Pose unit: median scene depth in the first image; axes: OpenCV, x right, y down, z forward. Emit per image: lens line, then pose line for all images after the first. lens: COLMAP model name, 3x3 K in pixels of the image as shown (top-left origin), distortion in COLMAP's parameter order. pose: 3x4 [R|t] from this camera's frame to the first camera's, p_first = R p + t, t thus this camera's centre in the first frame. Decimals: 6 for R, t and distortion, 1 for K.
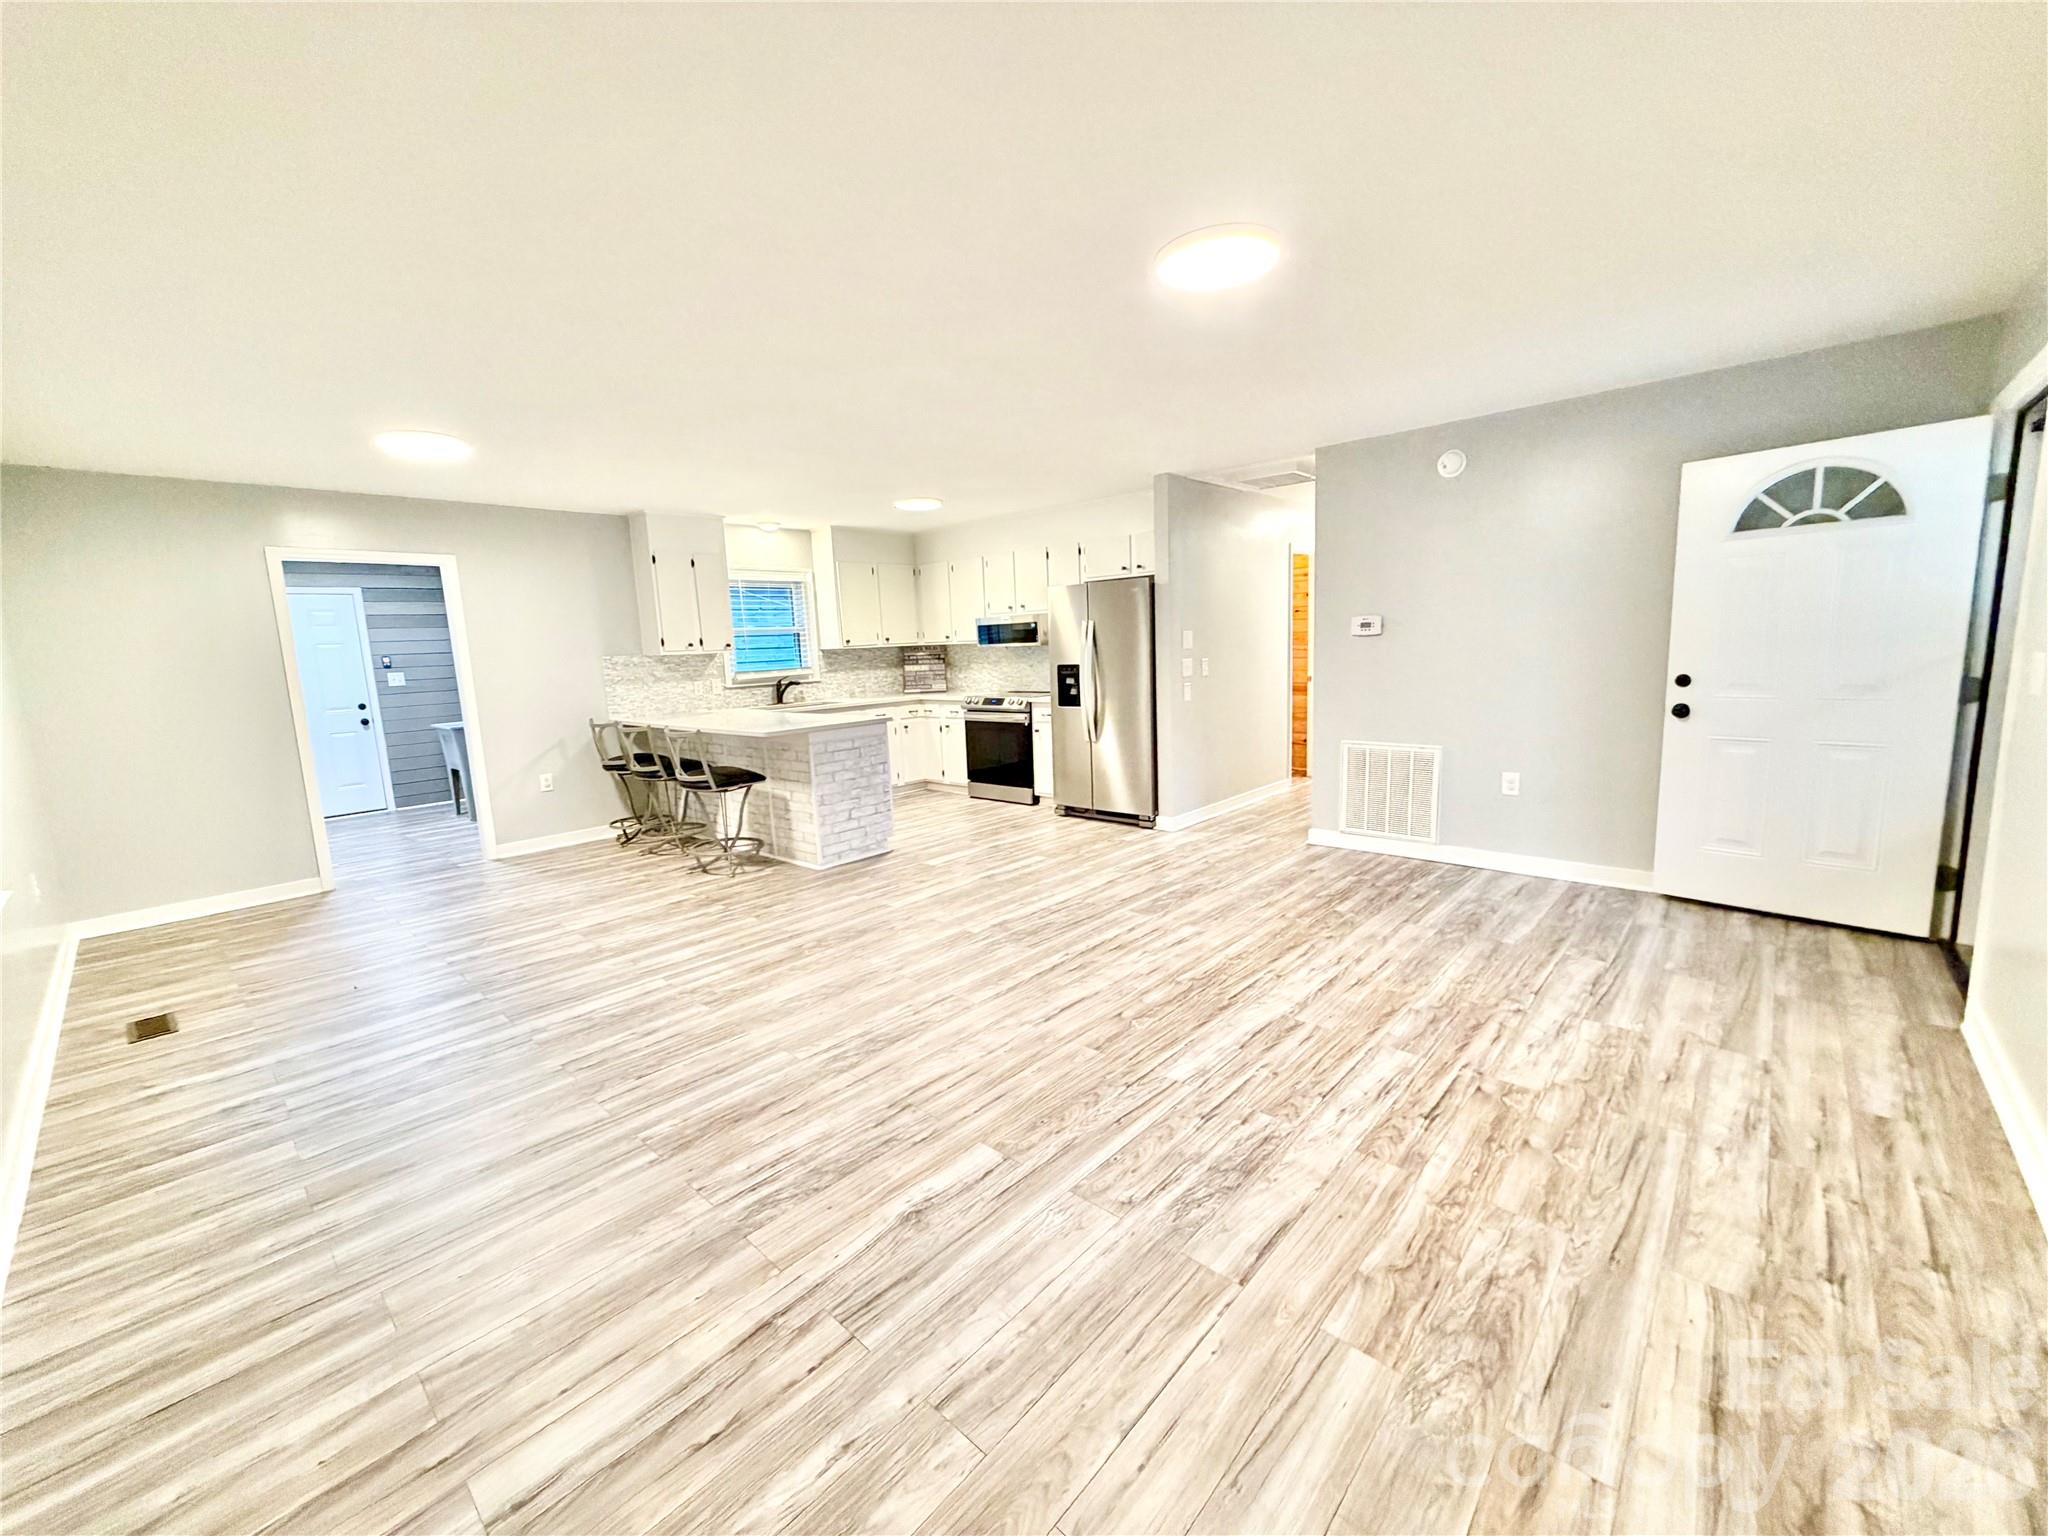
lens RADIAL K [[812.9, 0, 1026.0], [0, 812.9, 760.3], [0, 0, 1]] dist [-0.000678, -0.000325]
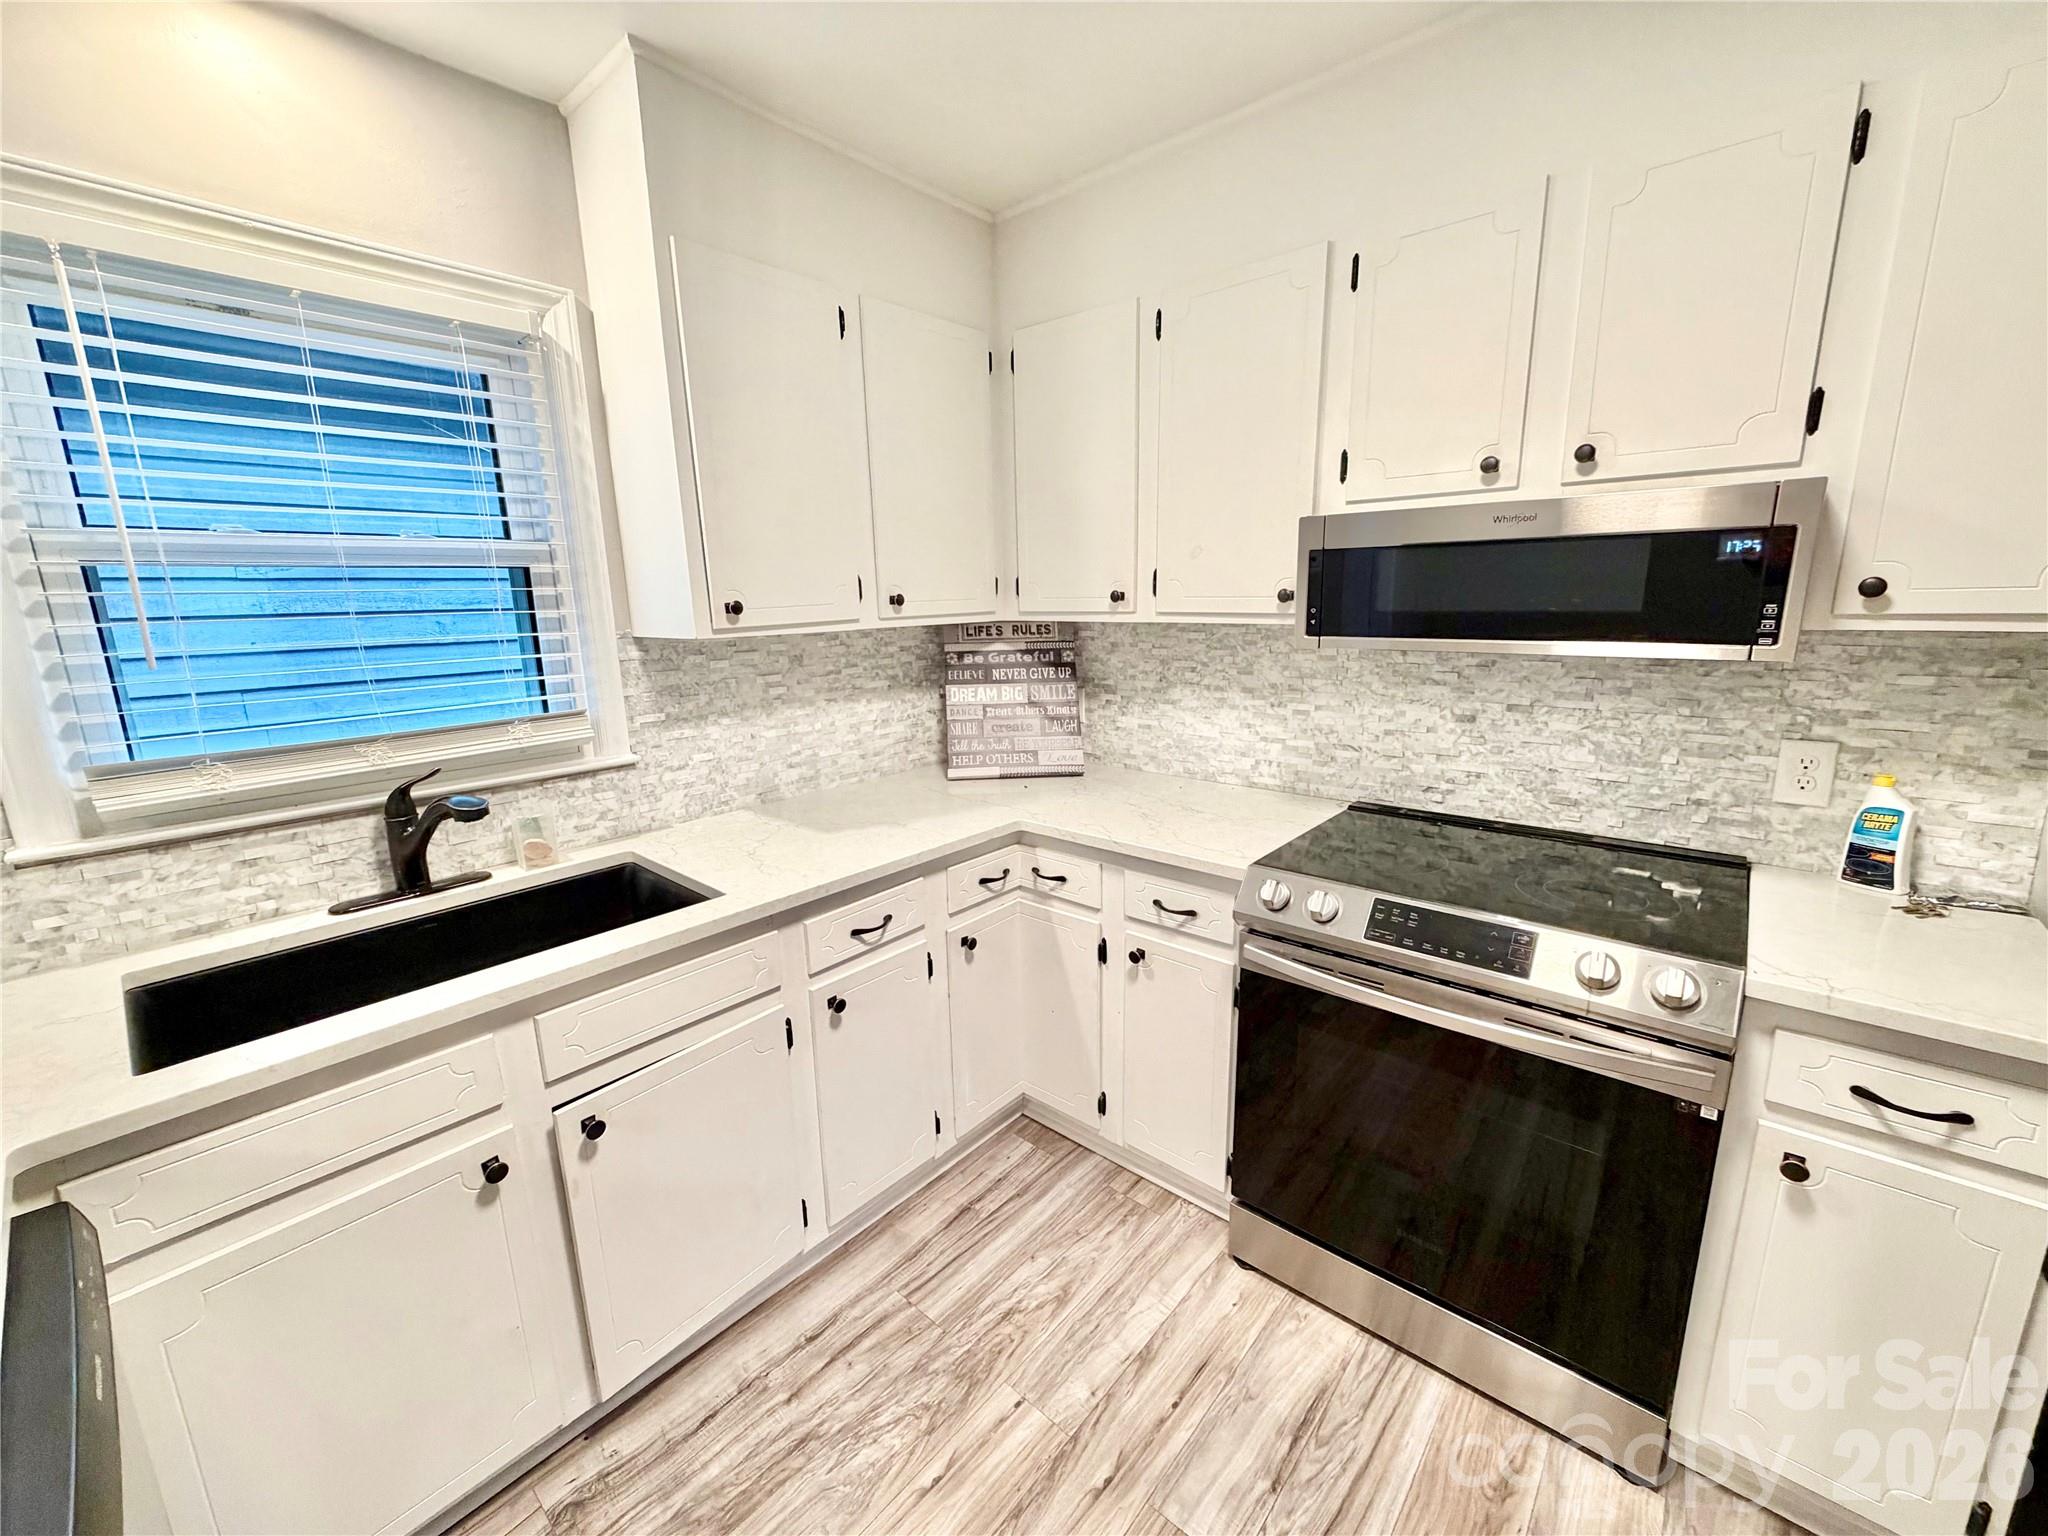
lens RADIAL K [[812.9, 0, 1016.6], [0, 812.9, 768.7], [0, 0, 1]] dist [-0.000678, -0.000325]
pose [[0.999782, 0.016608, 0.012622, -0.140756], [-0.017432, 0.997522, 0.068168, -0.118836], [-0.011459, -0.068373, 0.997594, 0.770424]]
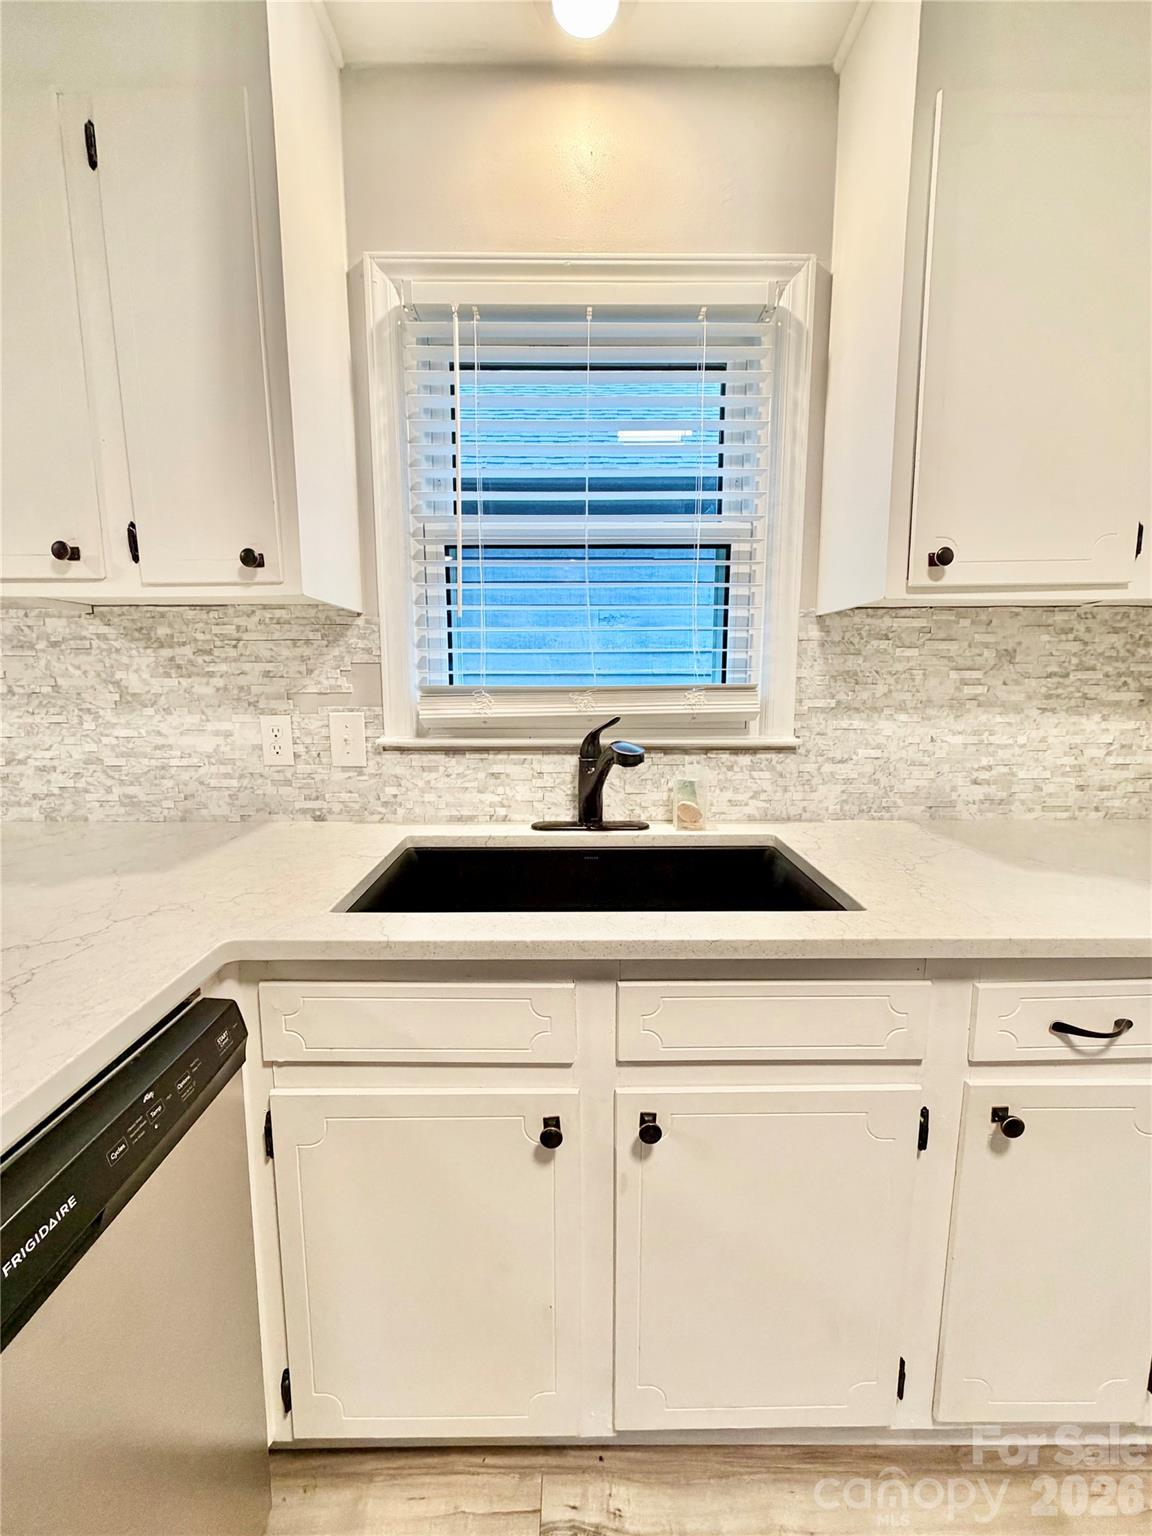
lens RADIAL K [[609.7, 0, 577.3], [0, 609.7, 761.7], [0, 0, 1]] dist [-0.000678, -0.000325]
pose [[0.674555, 0.139807, -0.724865, -0.168667], [-0.132434, 0.988892, 0.067489, -0.099913], [0.726248, 0.050472, 0.685577, 0.855008]]
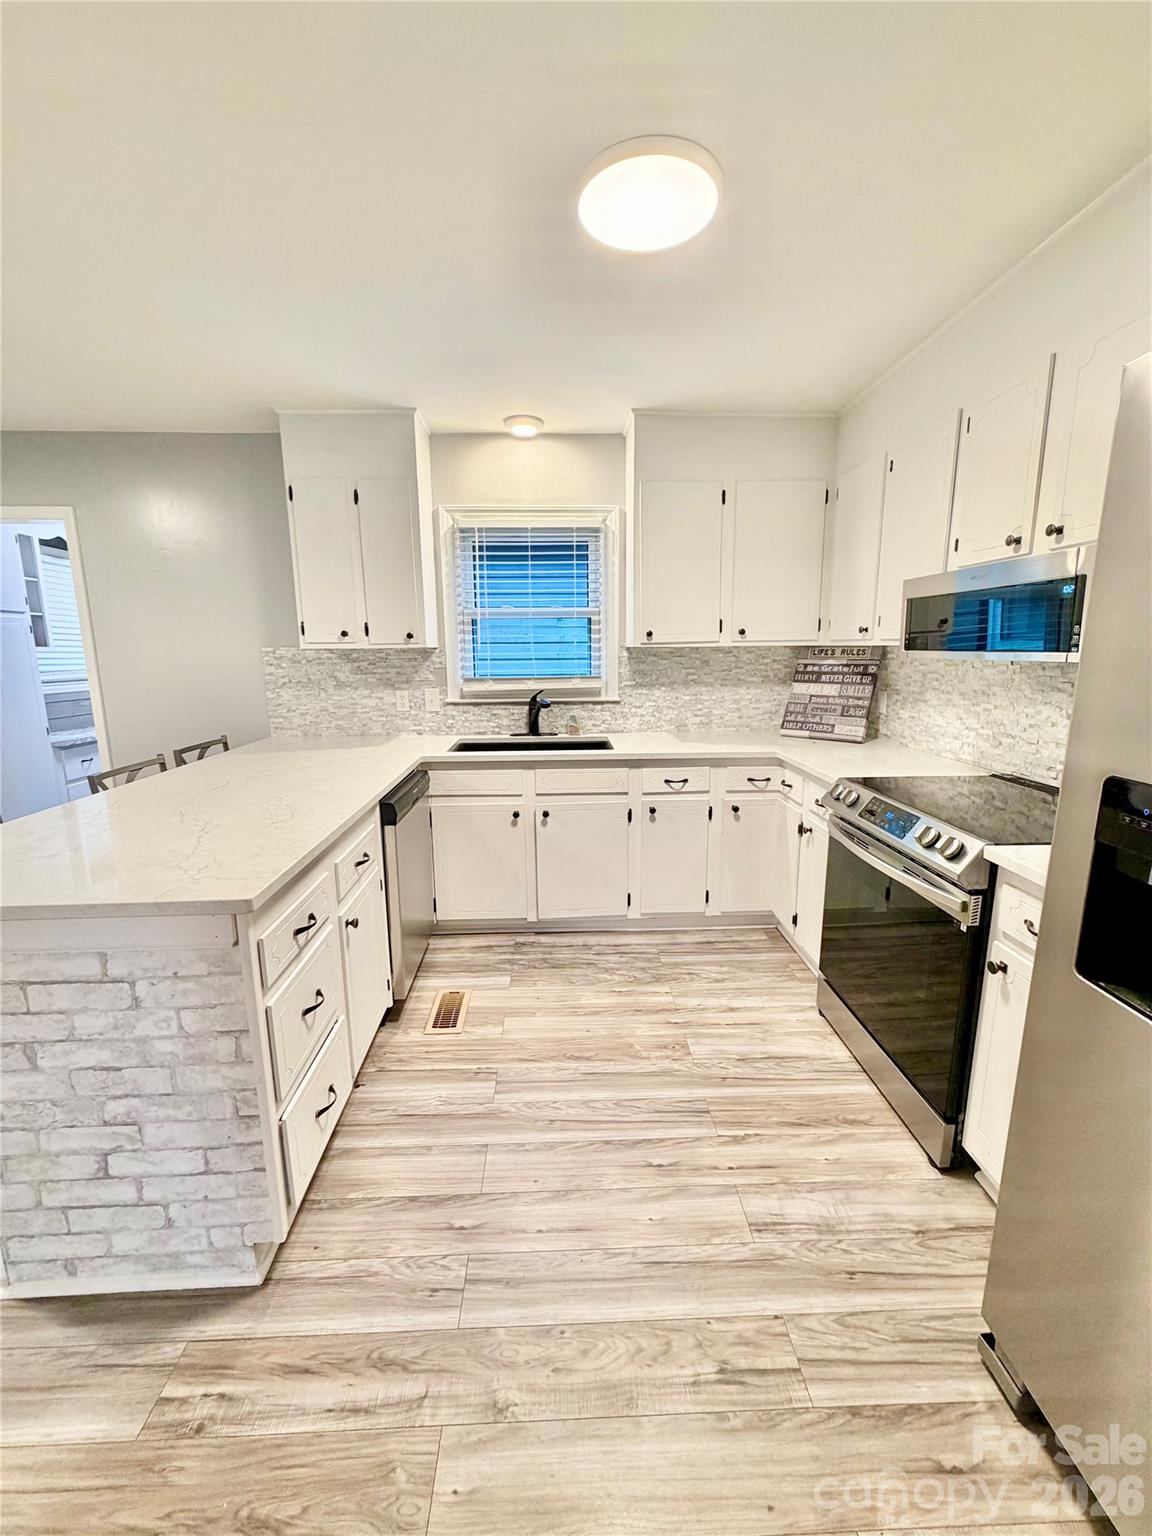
lens RADIAL K [[609.7, 0, 578.8], [0, 609.7, 762.2], [0, 0, 1]] dist [-0.000678, -0.000325]
pose [[0.698794, 0.166961, -0.695566, 0.043375], [-0.123337, 0.985939, 0.112752, -0.103534], [0.704610, 0.006999, 0.709560, 0.688657]]
